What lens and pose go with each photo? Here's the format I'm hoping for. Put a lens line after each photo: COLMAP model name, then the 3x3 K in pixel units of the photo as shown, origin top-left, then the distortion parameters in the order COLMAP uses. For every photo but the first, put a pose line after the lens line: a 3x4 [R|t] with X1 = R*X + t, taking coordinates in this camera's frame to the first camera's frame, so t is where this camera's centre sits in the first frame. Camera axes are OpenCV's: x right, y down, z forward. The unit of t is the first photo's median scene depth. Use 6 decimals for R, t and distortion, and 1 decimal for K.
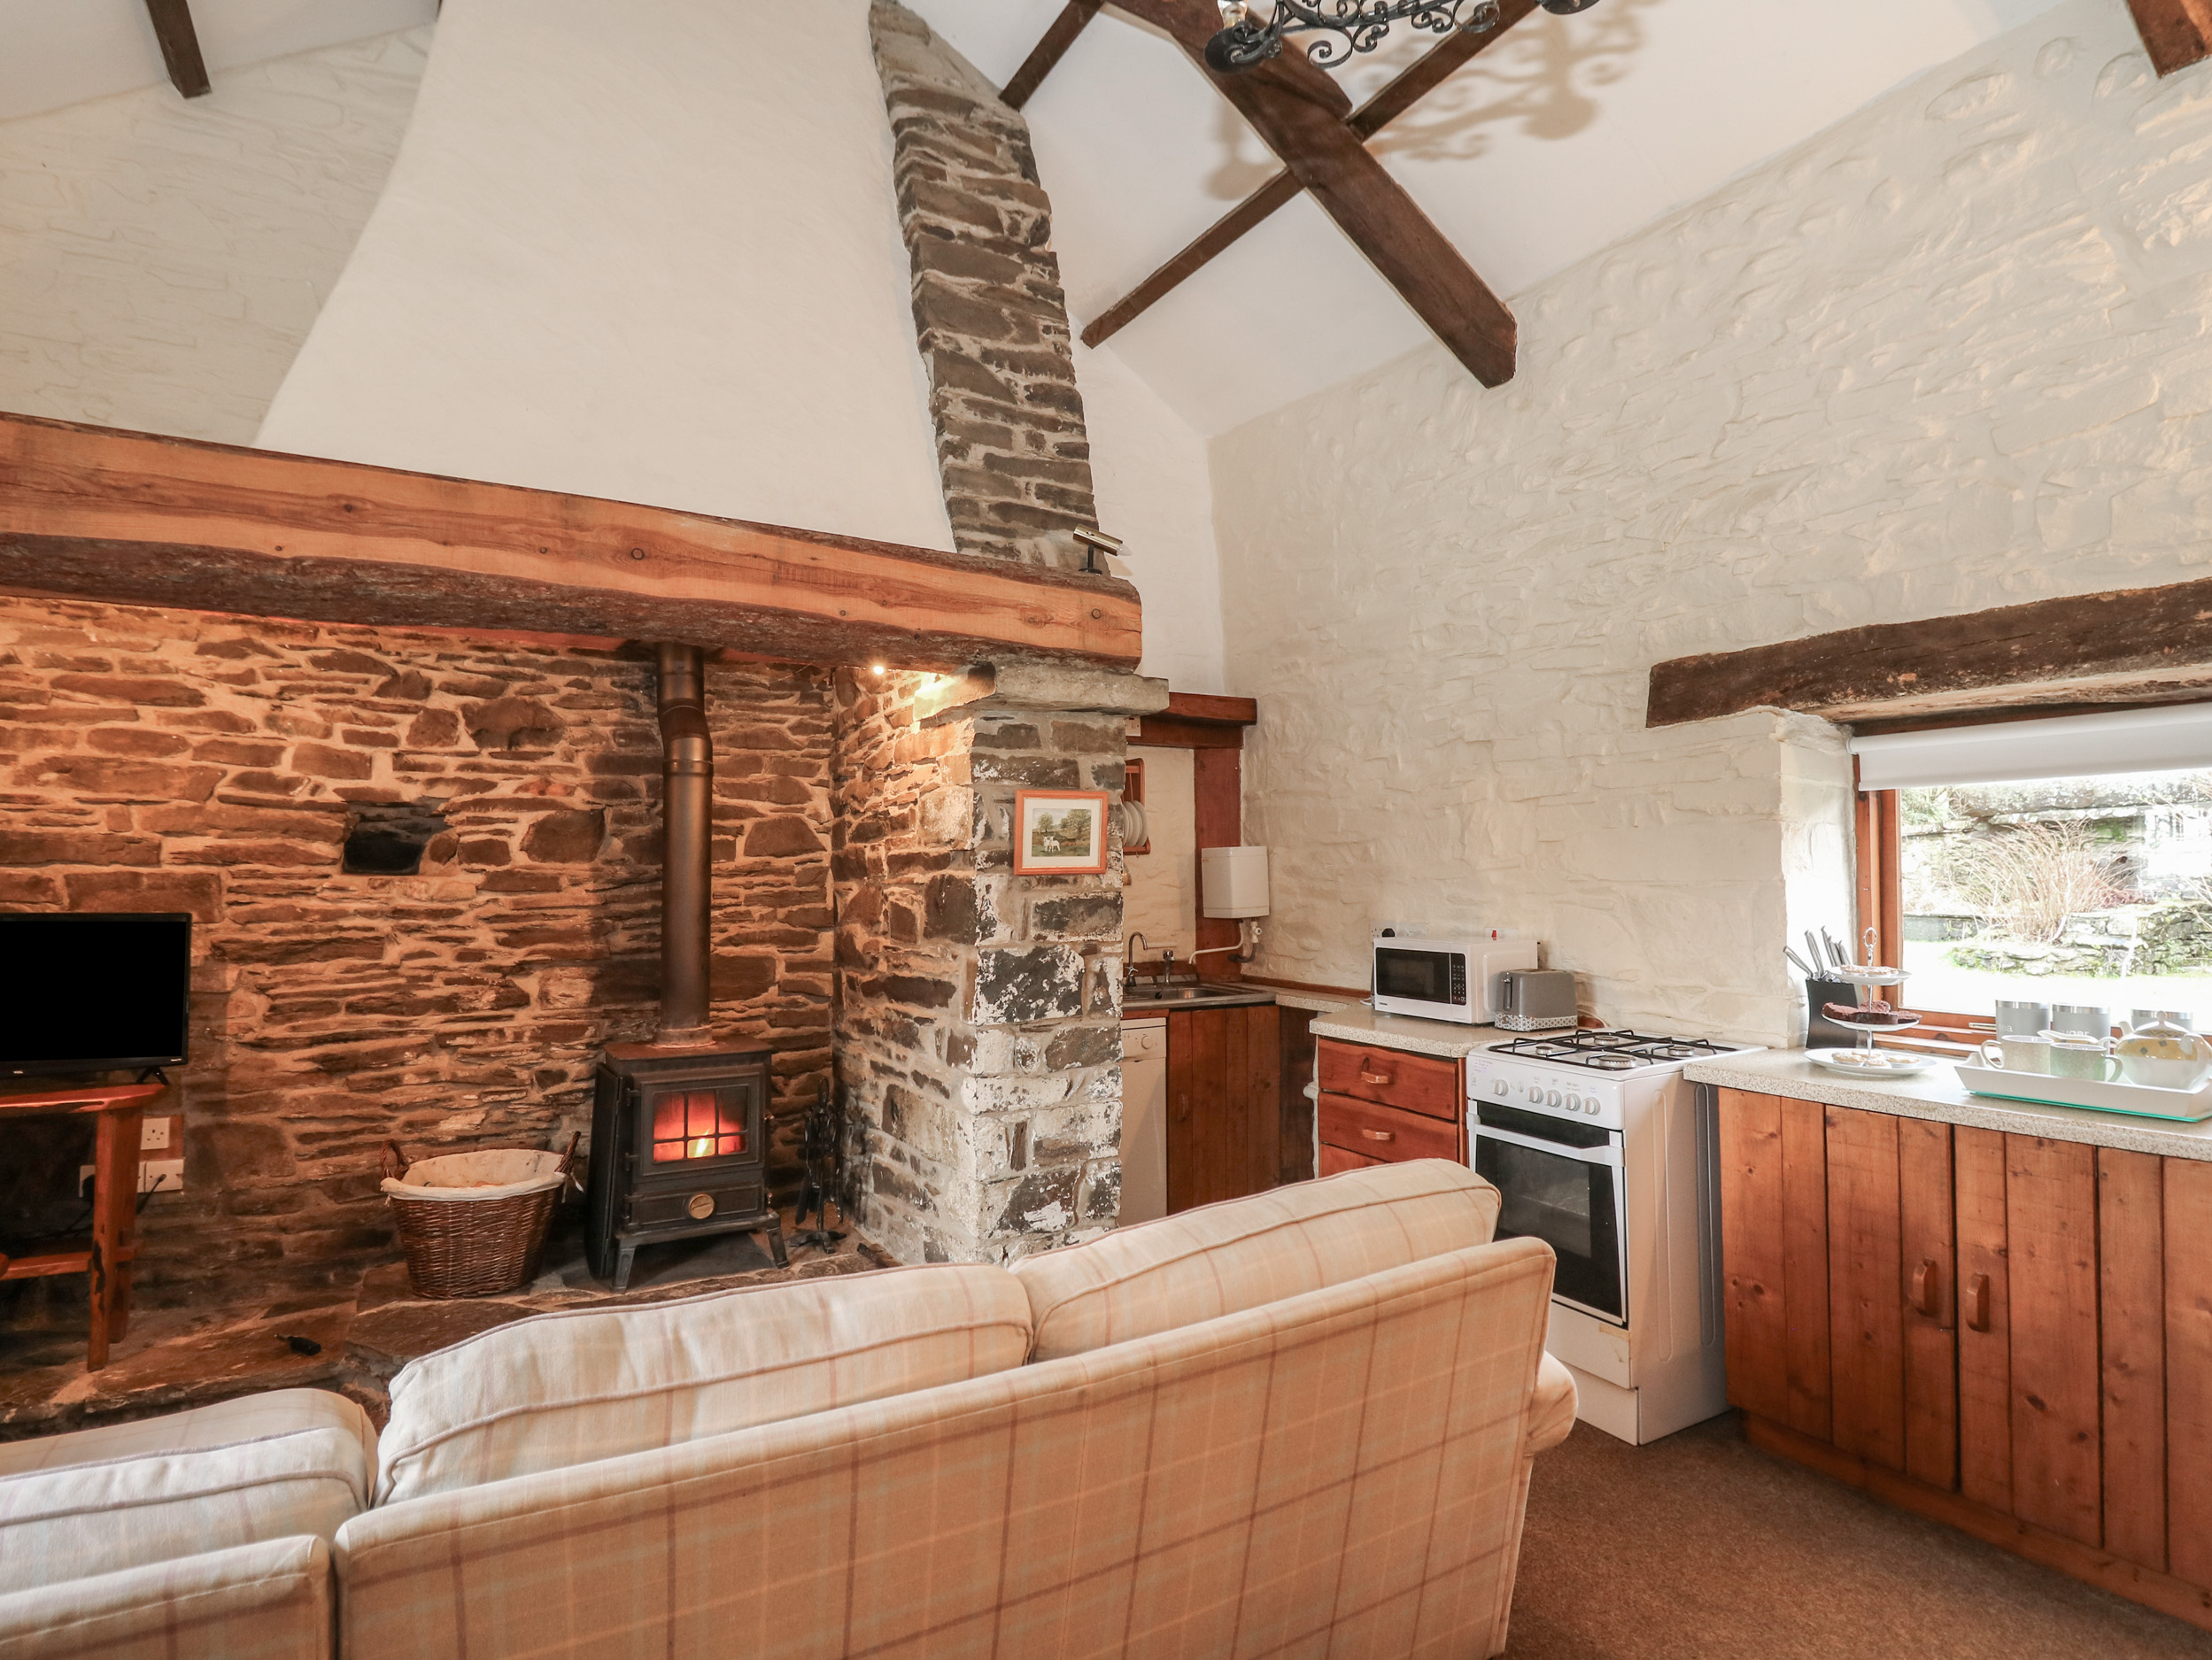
lens RADIAL K [[1203.5, 0, 1123.5], [0, 1203.5, 833.1], [0, 0, 1]] dist [-0.000741, -0.009023]
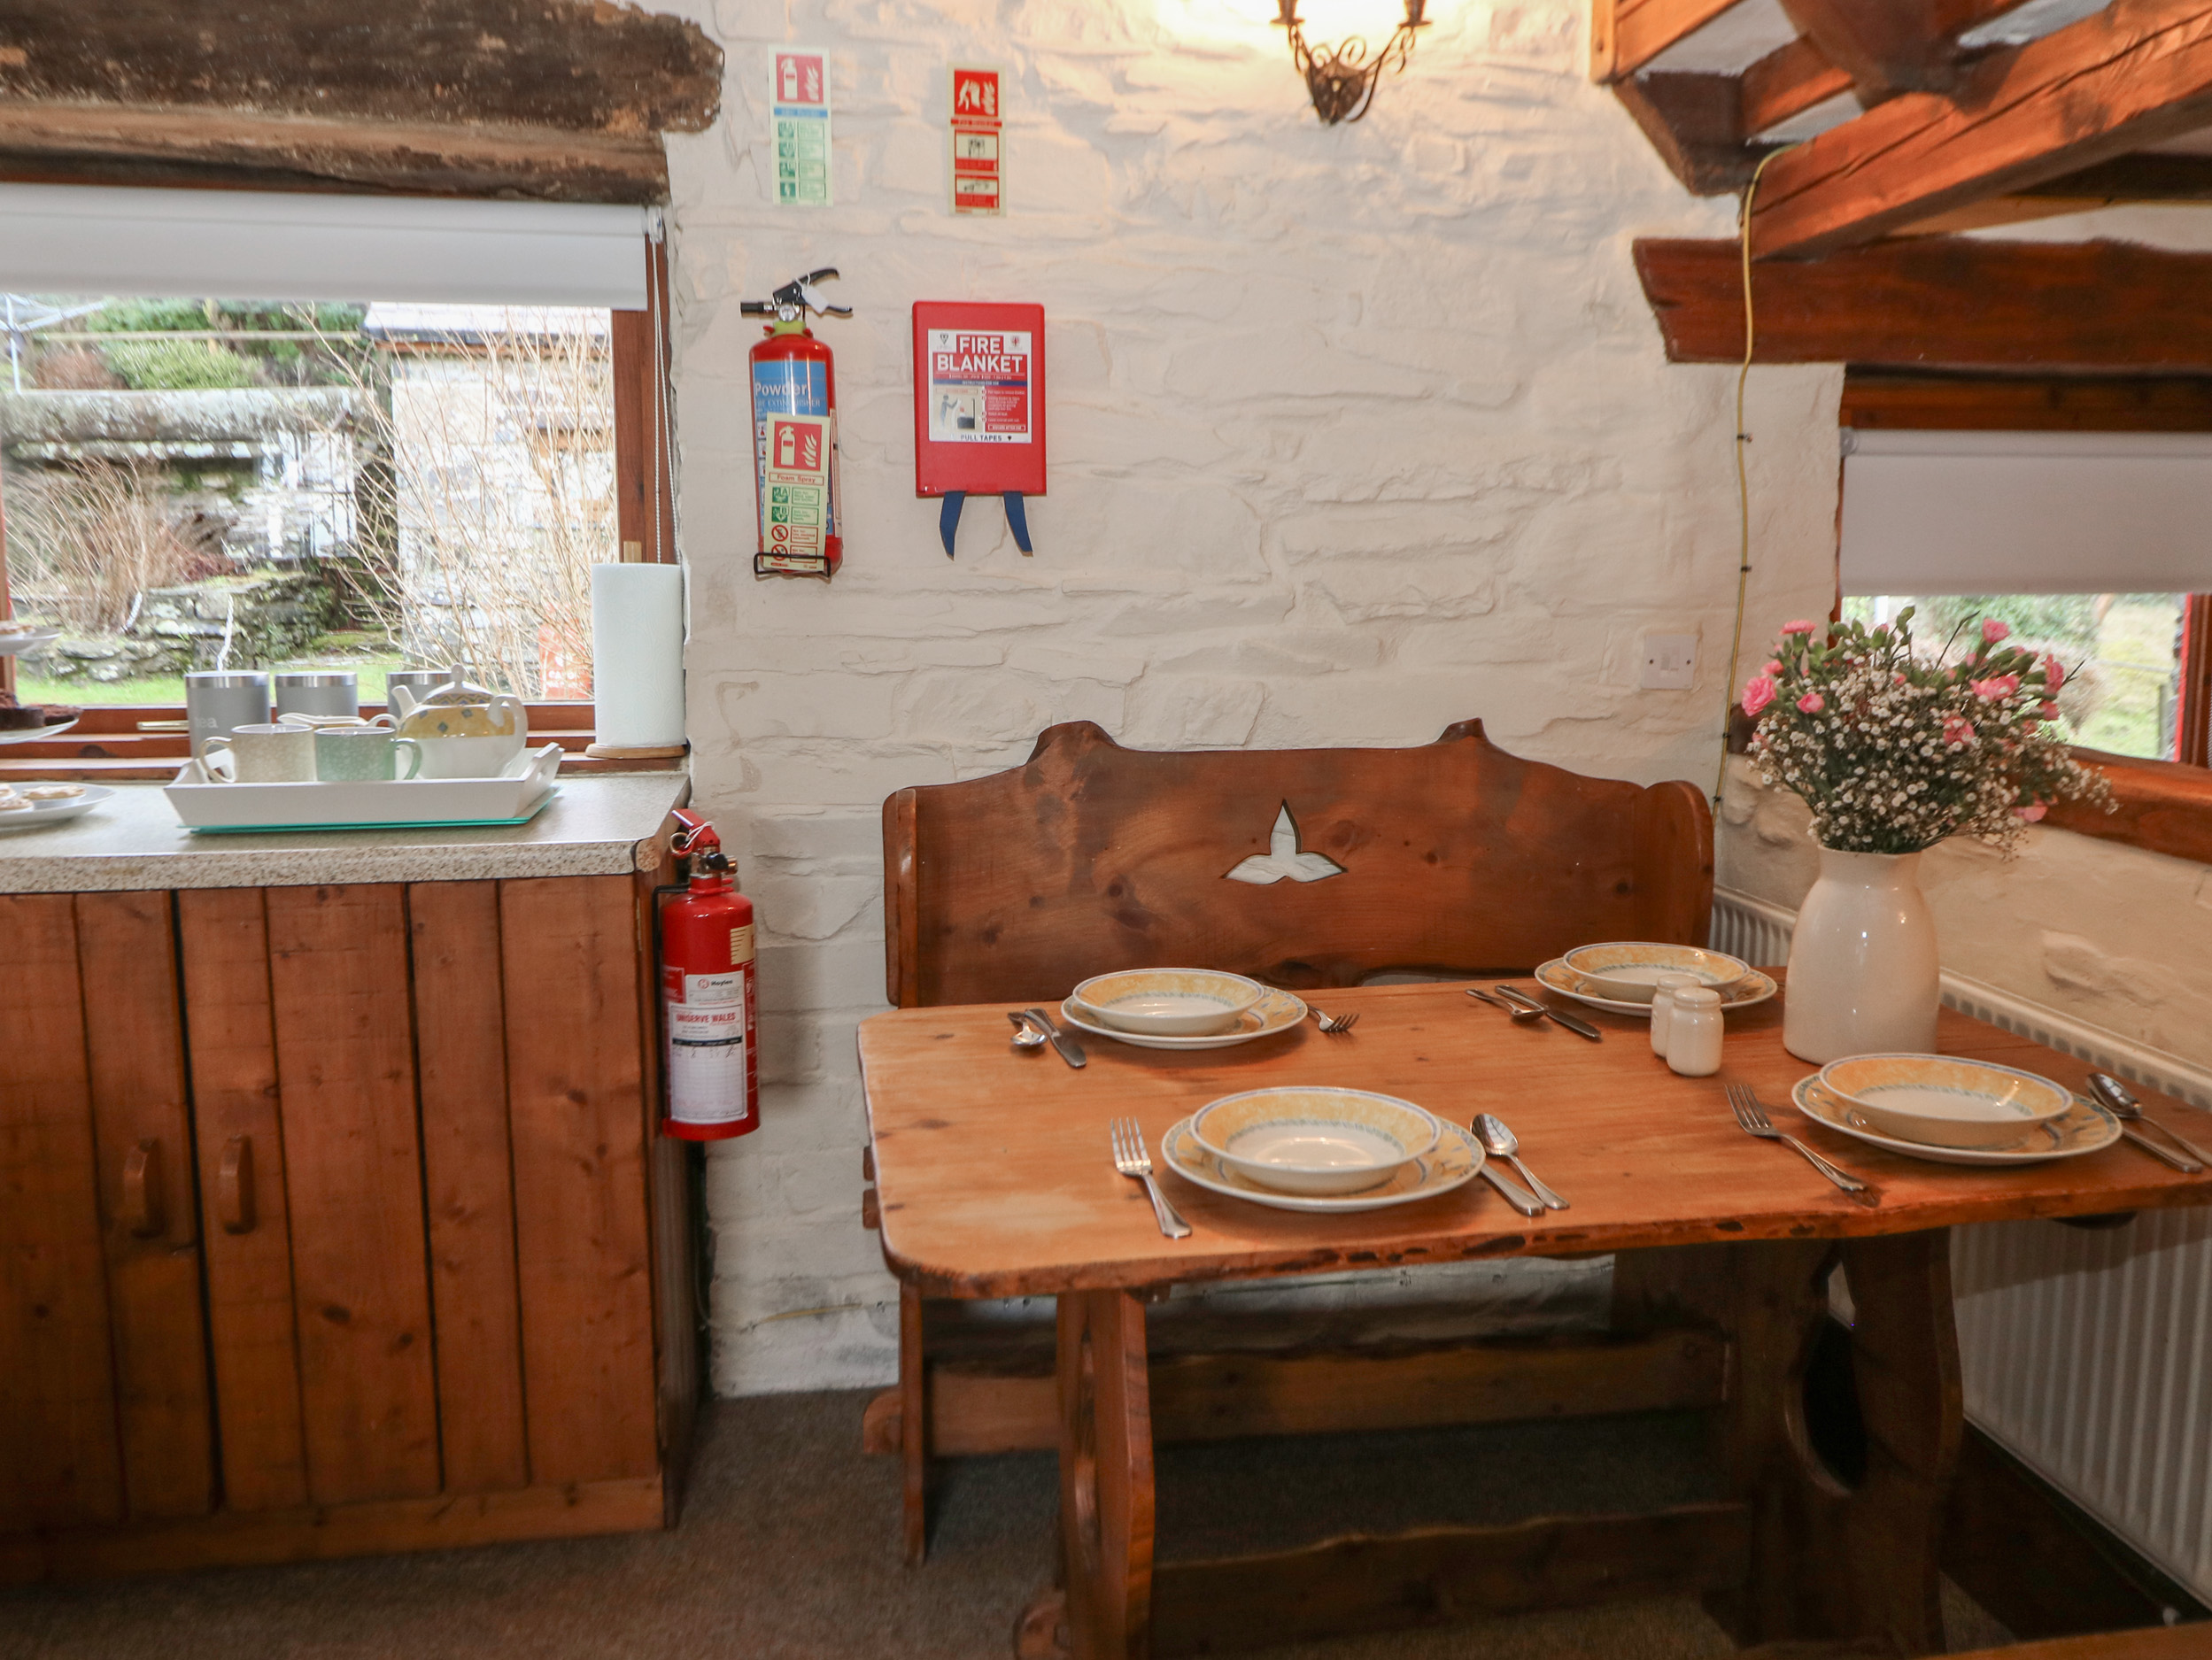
lens RADIAL K [[1754.2, 0, 1116.7], [0, 1754.2, 824.1], [0, 0, 1]] dist [0.001068, 0.003427]
pose [[0.354302, -0.125849, 0.926624, 0.070573], [-0.037867, 0.988159, 0.148686, 0.053572], [-0.934364, -0.087768, 0.345341, 0.224914]]
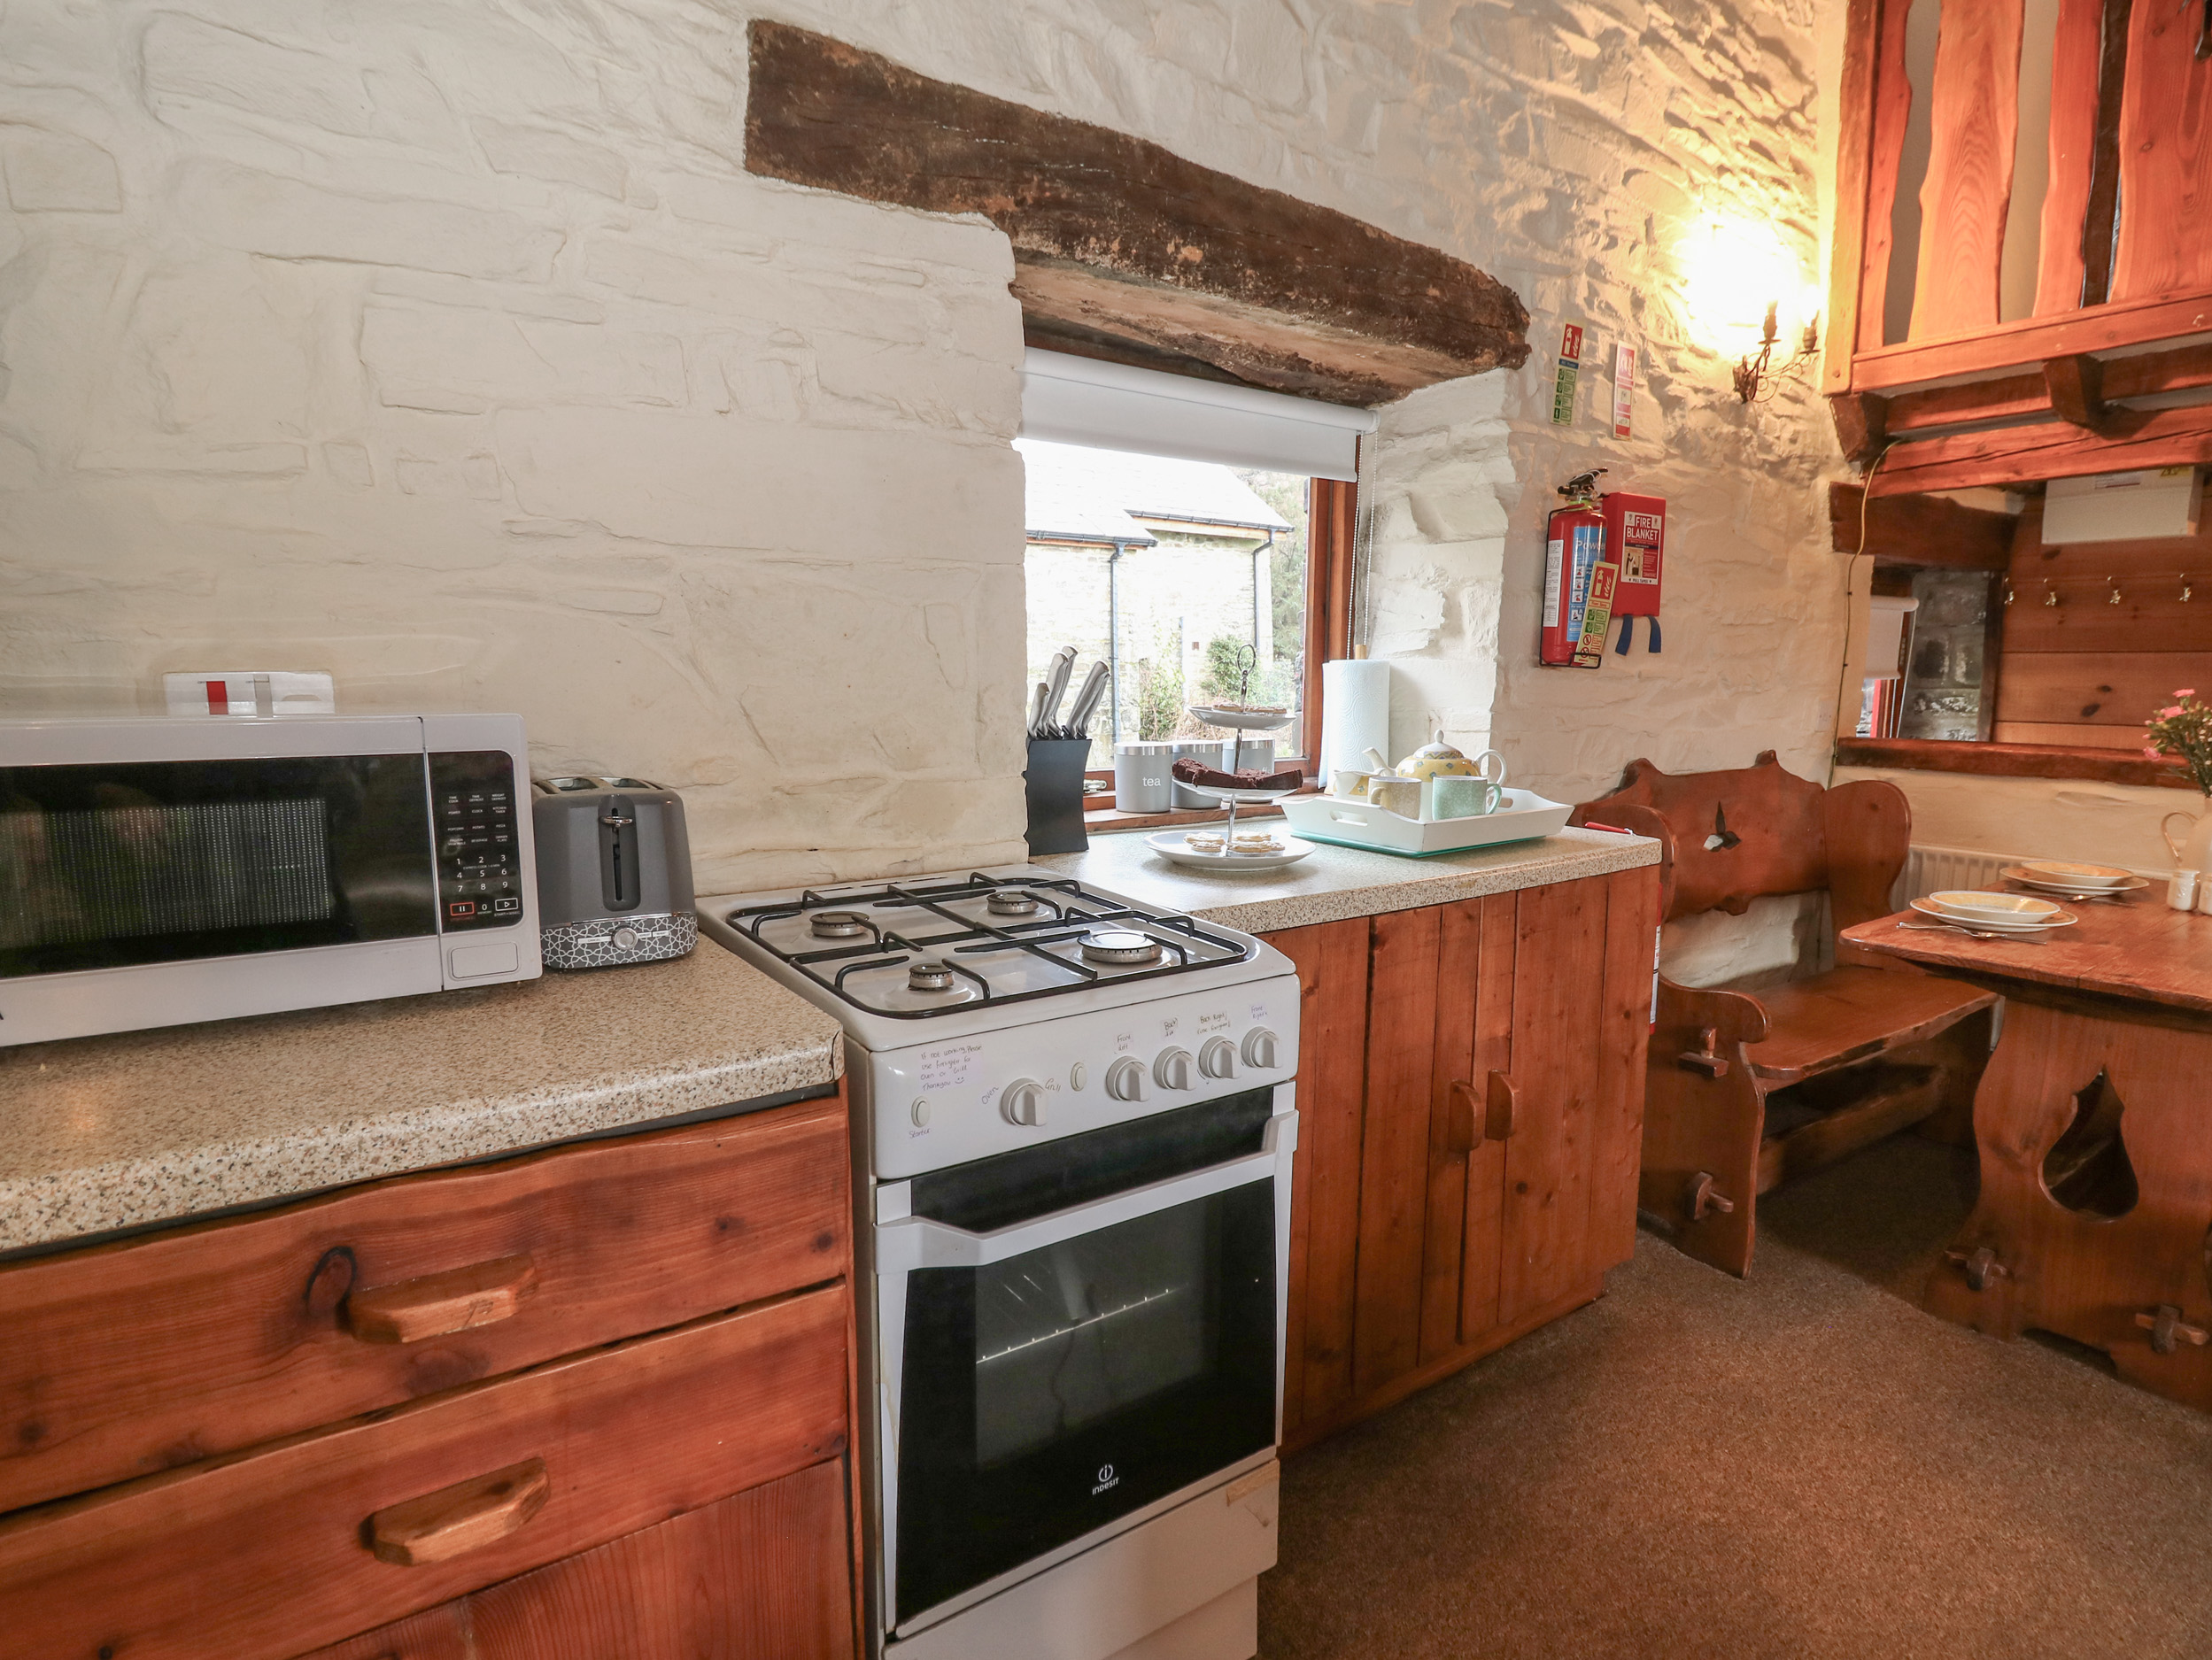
lens RADIAL K [[1203.5, 0, 1111.6], [0, 1203.5, 850.4], [0, 0, 1]] dist [-0.000741, -0.009023]
pose [[-0.099269, -0.143252, 0.984695, -0.019913], [-0.039404, 0.989373, 0.139960, 0.081683], [-0.994280, -0.024908, -0.103858, 0.913444]]
